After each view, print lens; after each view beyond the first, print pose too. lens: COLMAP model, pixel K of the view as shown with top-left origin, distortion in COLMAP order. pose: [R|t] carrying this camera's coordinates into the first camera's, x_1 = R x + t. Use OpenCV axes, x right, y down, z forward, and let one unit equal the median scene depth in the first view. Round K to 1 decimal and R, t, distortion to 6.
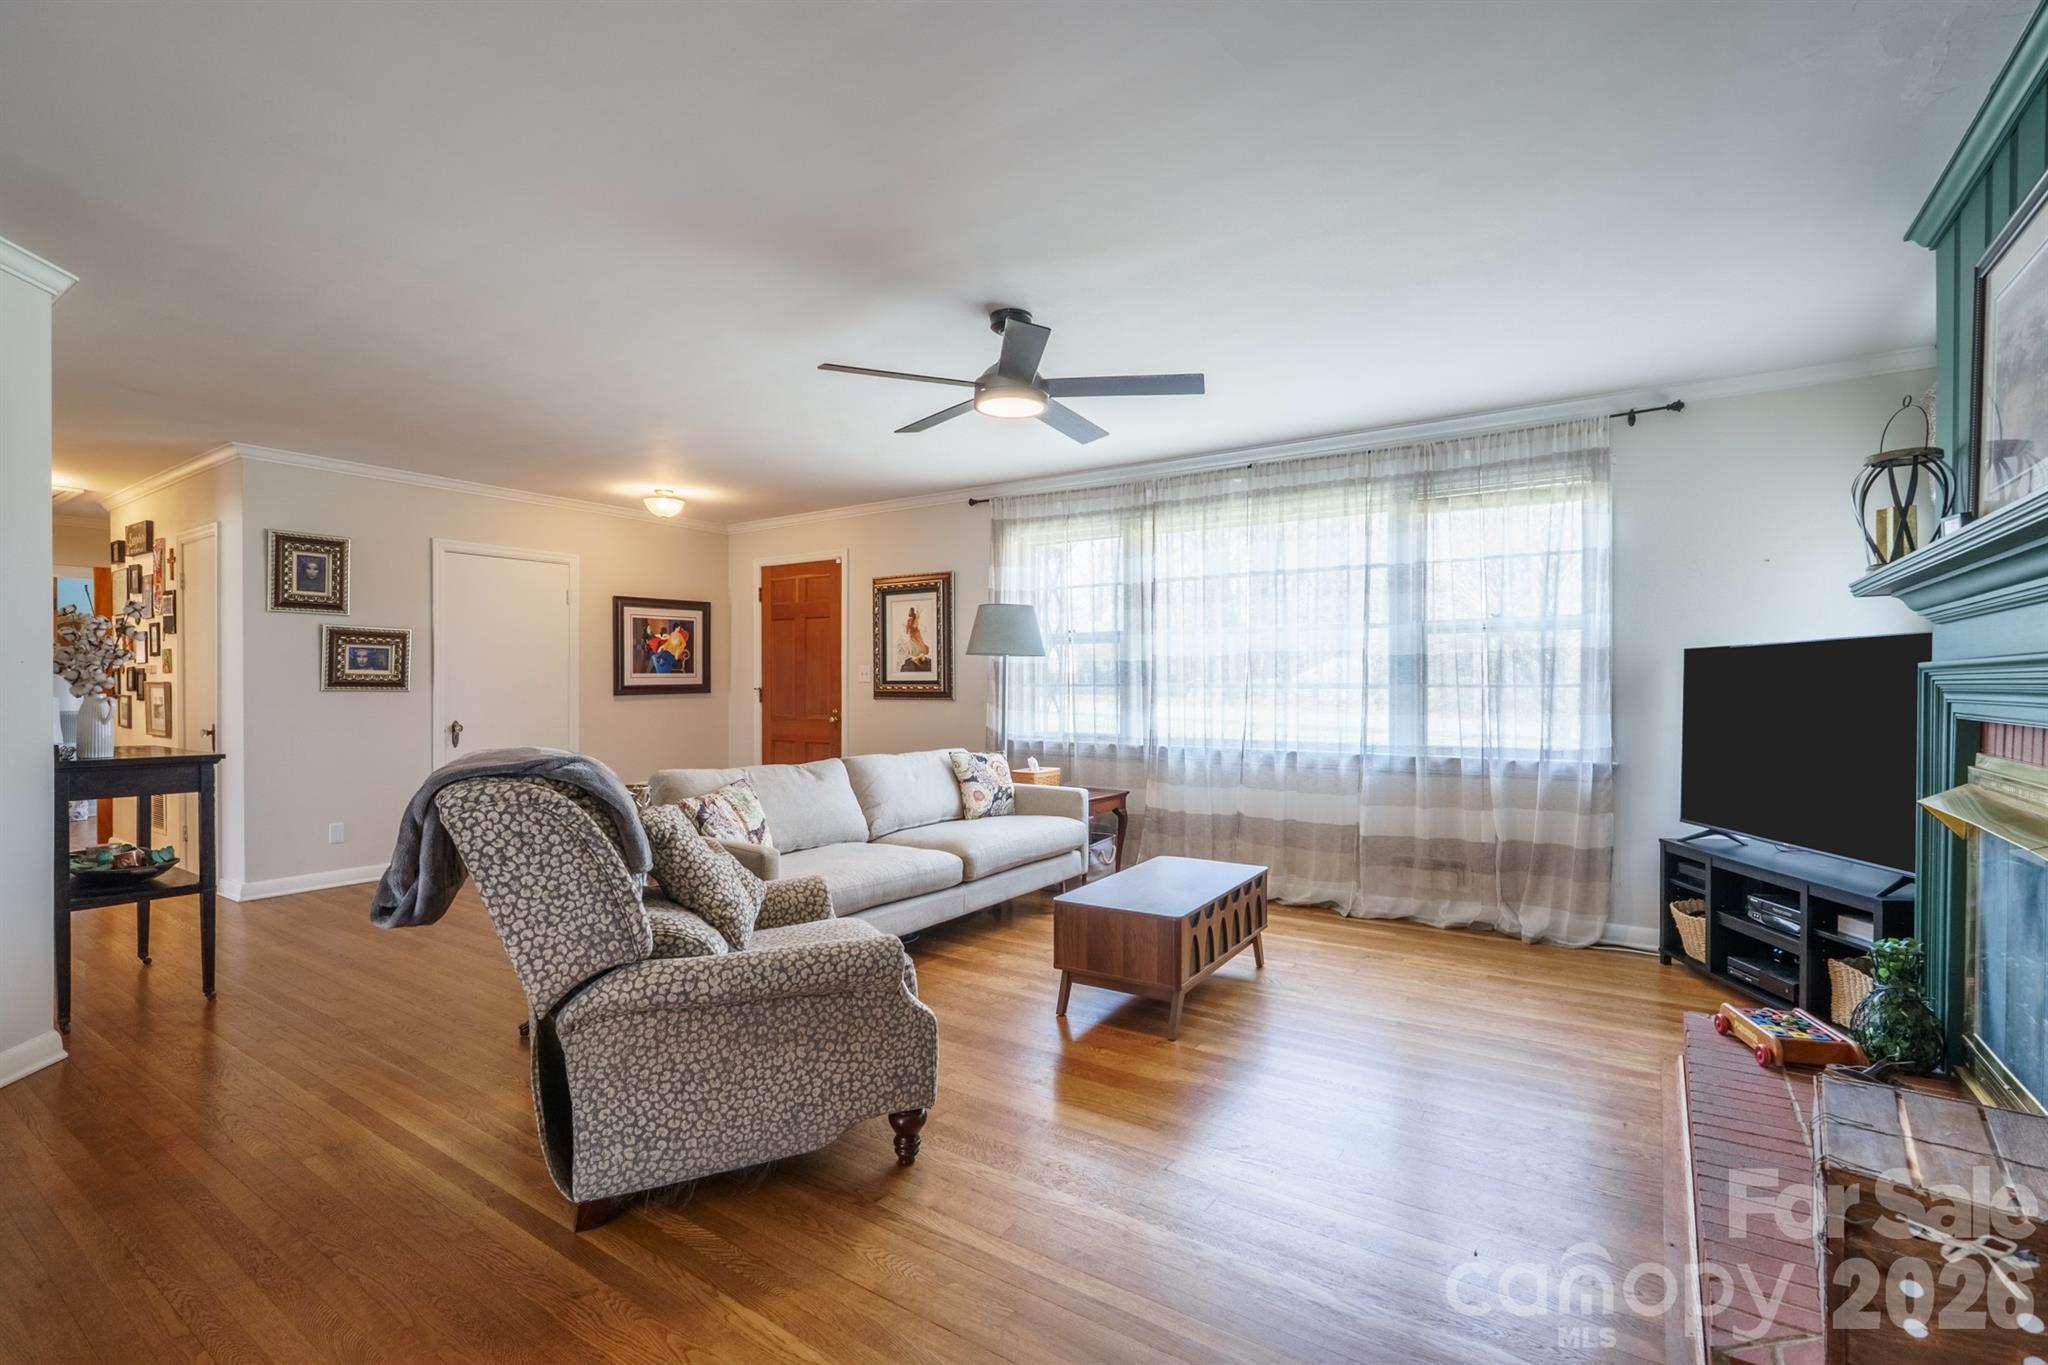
lens RADIAL K [[935.9, 0, 1026.5], [0, 935.9, 683.9], [0, 0, 1]] dist [0.000339, -0.000008]
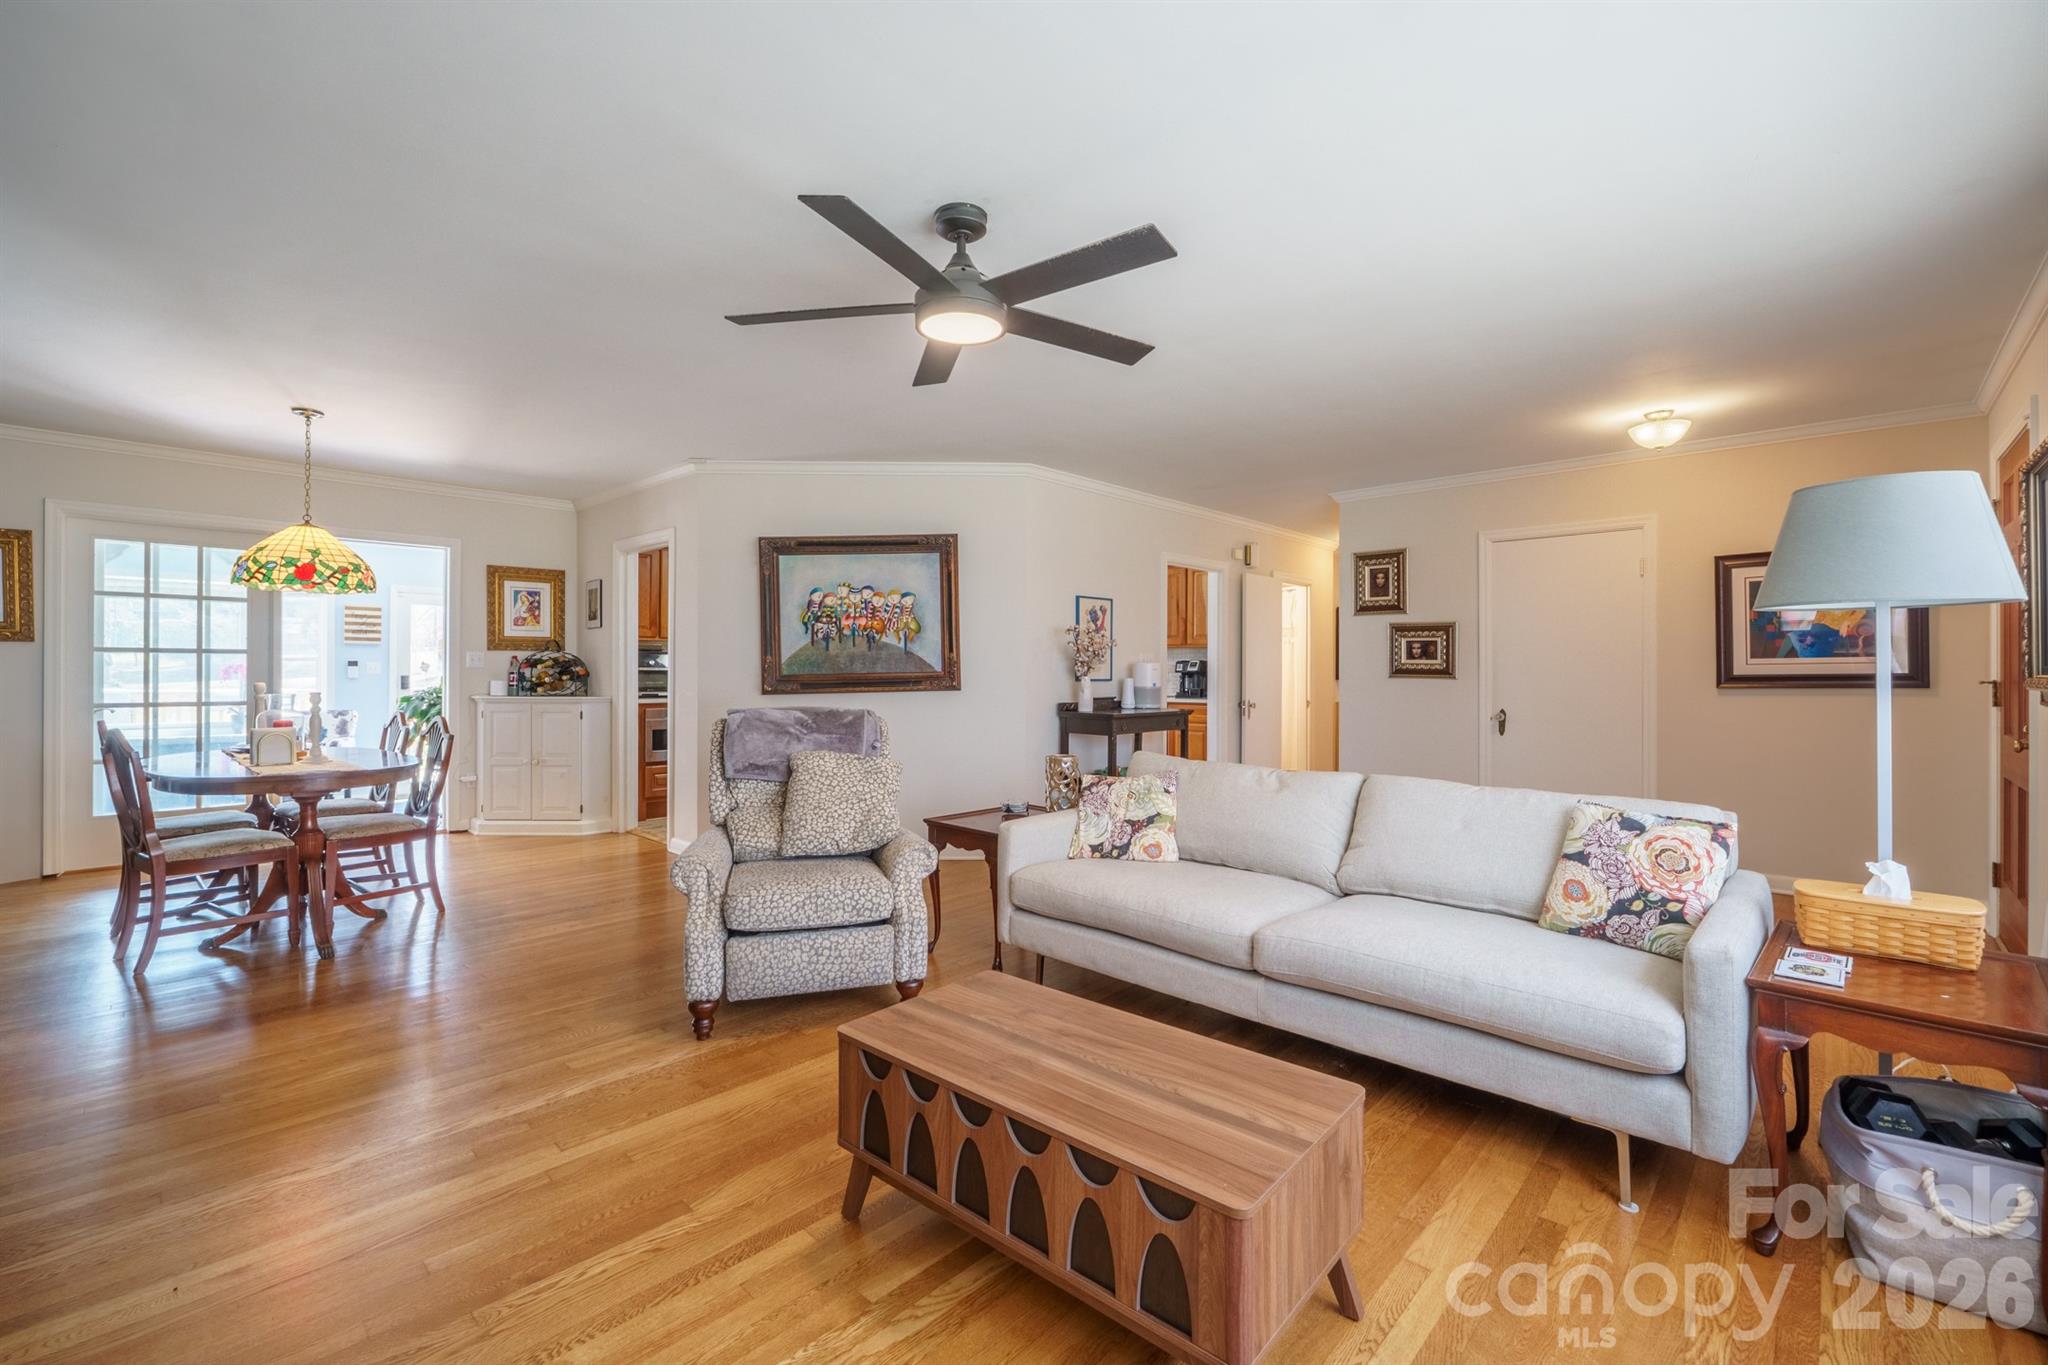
lens RADIAL K [[862.5, 0, 1029.2], [0, 862.5, 673.1], [0, 0, 1]] dist [-0.005083, -0.000846]
pose [[-0.165813, 0.002141, -0.986155, 0.432494], [-0.002541, 0.999993, 0.002598, -0.000037], [0.986154, 0.002937, -0.165806, 0.731258]]
